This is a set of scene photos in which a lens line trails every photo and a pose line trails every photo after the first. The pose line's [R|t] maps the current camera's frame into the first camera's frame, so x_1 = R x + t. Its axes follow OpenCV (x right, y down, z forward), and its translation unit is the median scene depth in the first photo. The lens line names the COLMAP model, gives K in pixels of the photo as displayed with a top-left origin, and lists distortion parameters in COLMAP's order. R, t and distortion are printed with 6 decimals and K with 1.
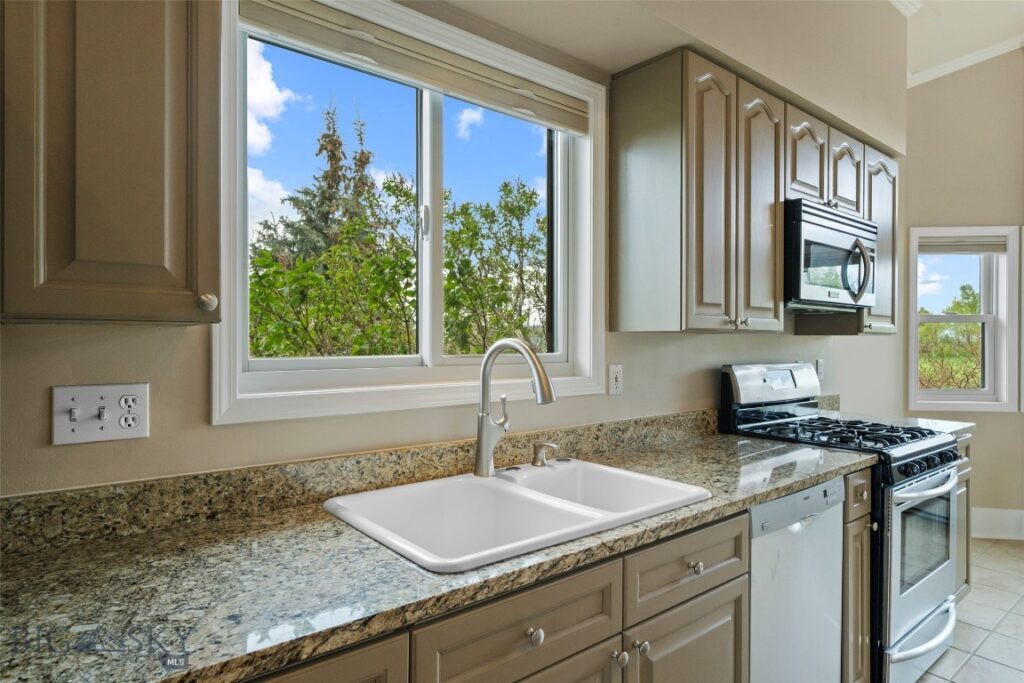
lens RADIAL K [[587.4, 0, 506.8], [0, 587.4, 343.2], [0, 0, 1]] dist [-0.001951, 0.000563]
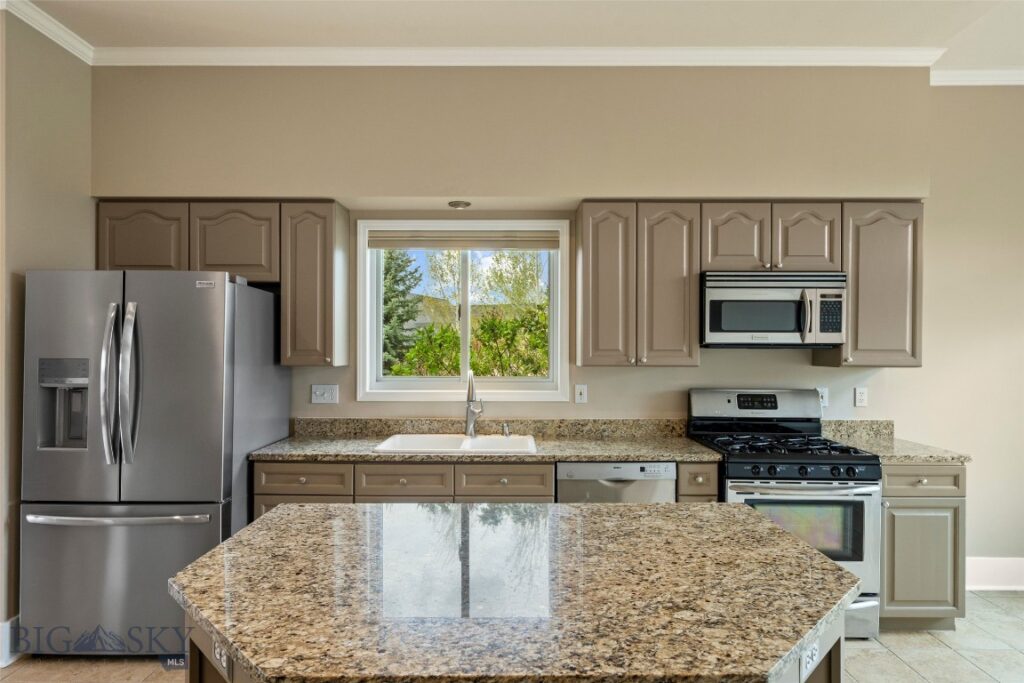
lens RADIAL K [[587.4, 0, 504.1], [0, 587.4, 355.6], [0, 0, 1]] dist [-0.001951, 0.000563]
pose [[0.771303, 0.006475, -0.636435, 1.132517], [-0.003108, 0.999975, 0.006406, -0.058789], [0.636460, -0.002963, 0.771304, -0.432257]]
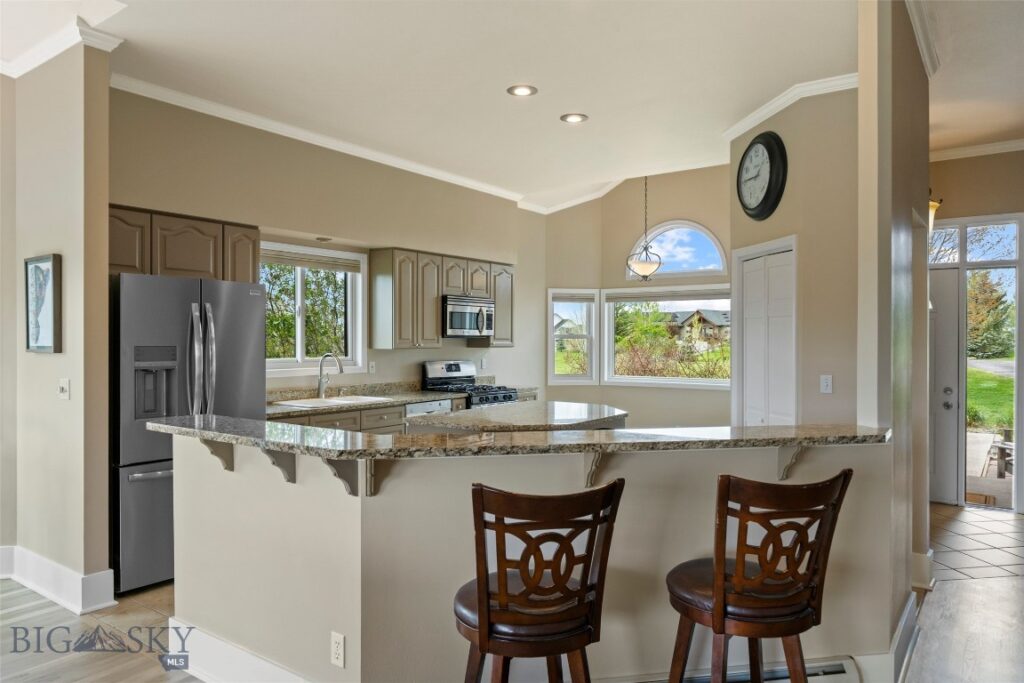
lens RADIAL K [[692.7, 0, 509.2], [0, 692.7, 339.6], [0, 0, 1]] dist [-0.024594, 0.001733]
pose [[0.964982, -0.001430, 0.262312, -0.029707], [0.002370, 0.999992, -0.003267, -0.050602], [-0.262305, 0.003774, 0.964978, -2.176945]]
